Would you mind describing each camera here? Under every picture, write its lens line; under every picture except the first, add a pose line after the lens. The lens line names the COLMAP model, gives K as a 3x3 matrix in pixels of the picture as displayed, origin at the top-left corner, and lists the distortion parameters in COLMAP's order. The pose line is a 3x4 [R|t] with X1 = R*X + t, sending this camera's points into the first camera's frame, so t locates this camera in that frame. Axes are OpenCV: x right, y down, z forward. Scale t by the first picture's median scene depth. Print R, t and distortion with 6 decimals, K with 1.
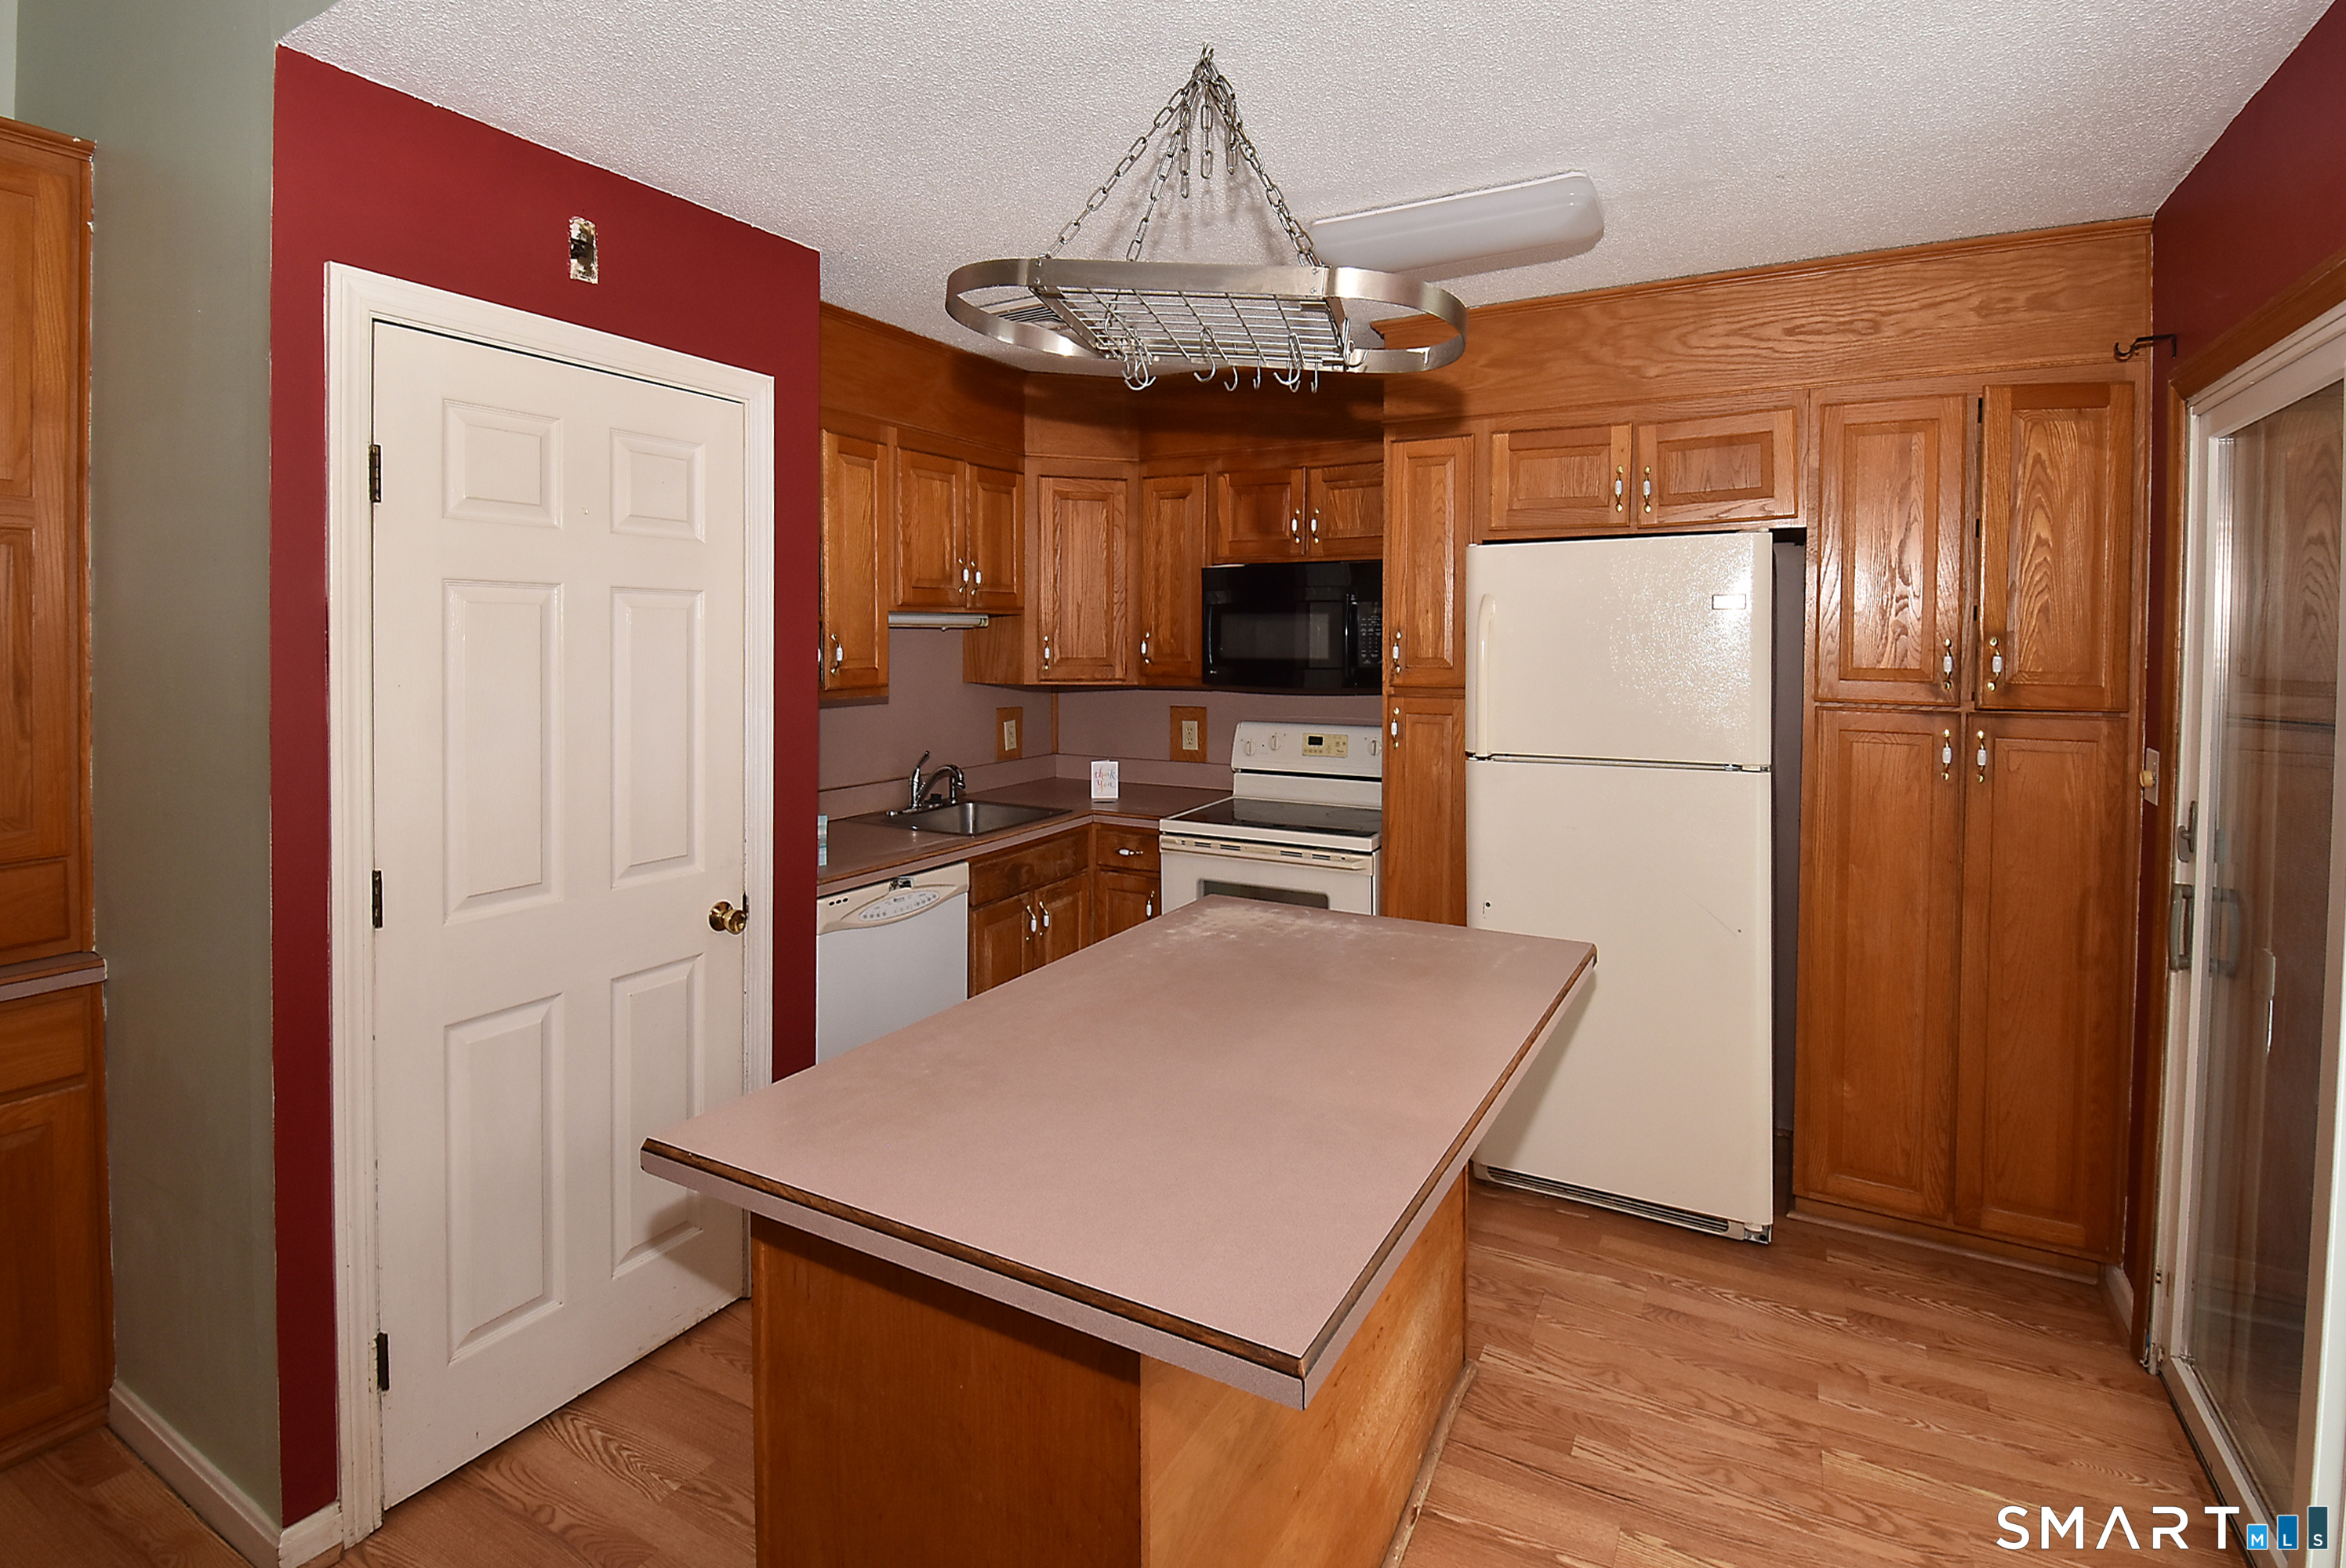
lens RADIAL K [[1130.7, 0, 1175.3], [0, 1130.7, 681.8], [0, 0, 1]] dist [-0.003248, -0.000810]
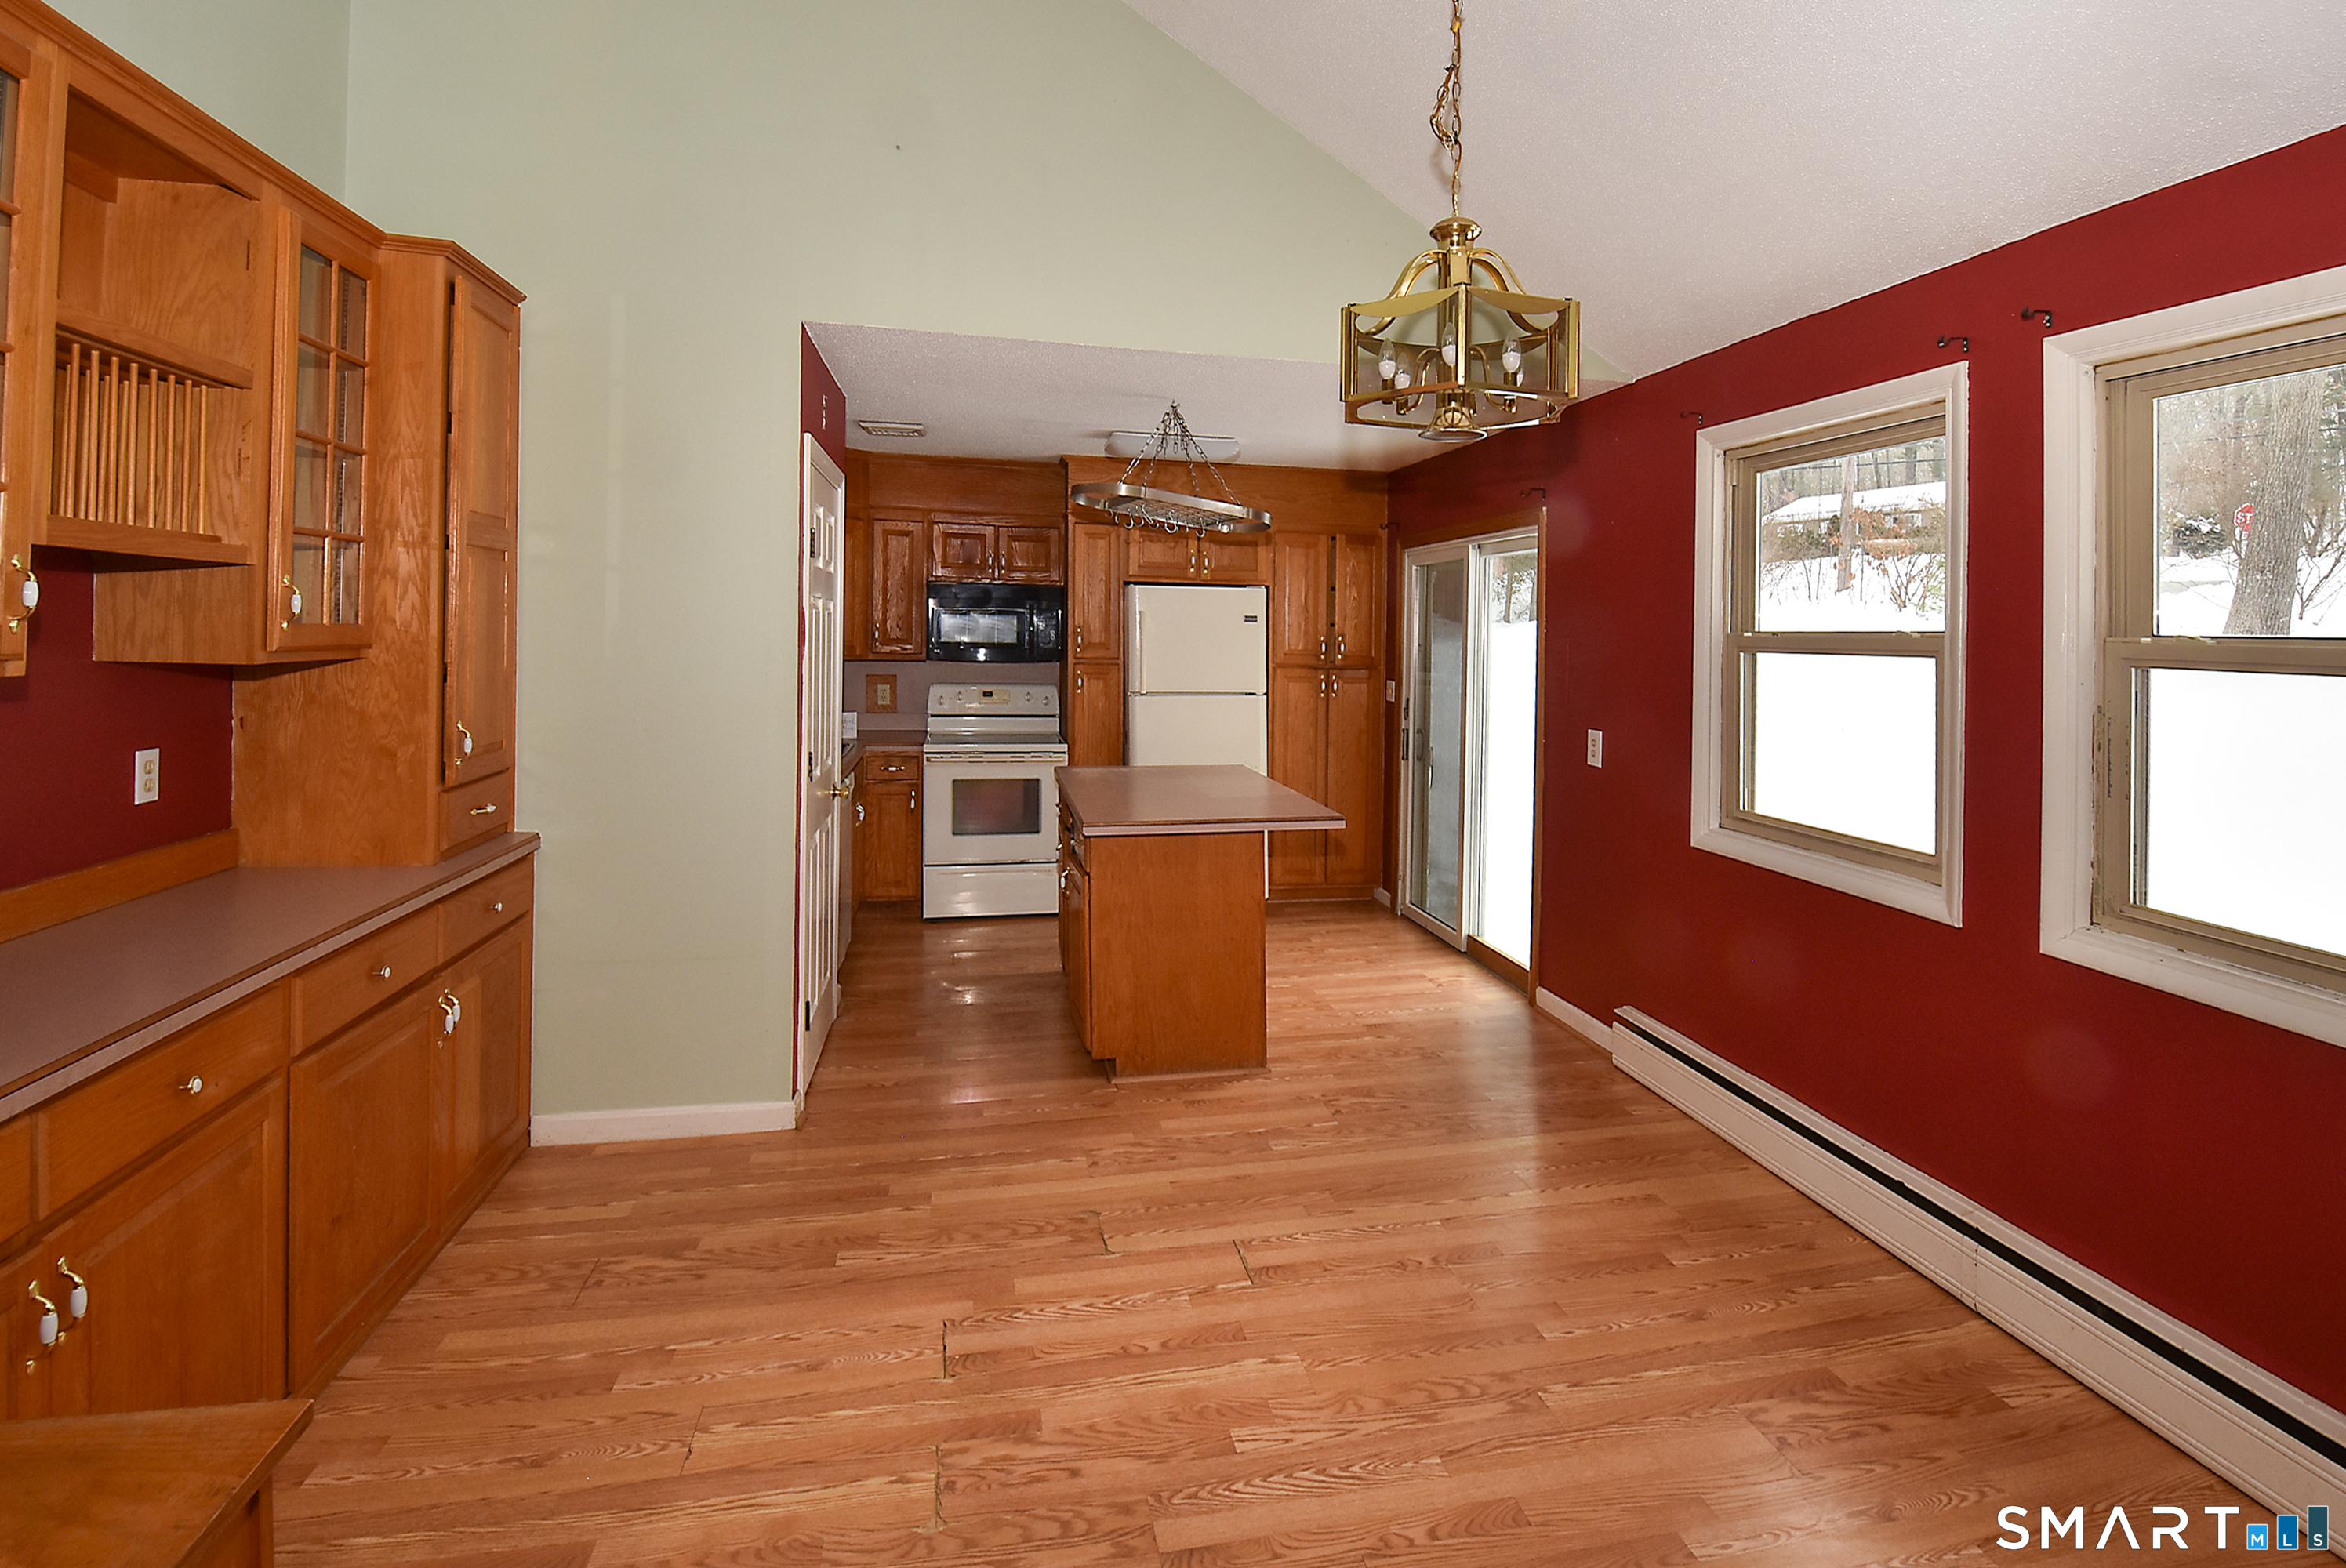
lens RADIAL K [[1150.5, 0, 1241.0], [0, 1150.5, 630.2], [0, 0, 1]] dist [-0.002839, -0.001414]
pose [[0.739862, 0.016566, 0.672555, -0.895805], [0.003993, 0.999571, -0.029012, 0.013728], [-0.672747, 0.024151, 0.739478, -0.561349]]
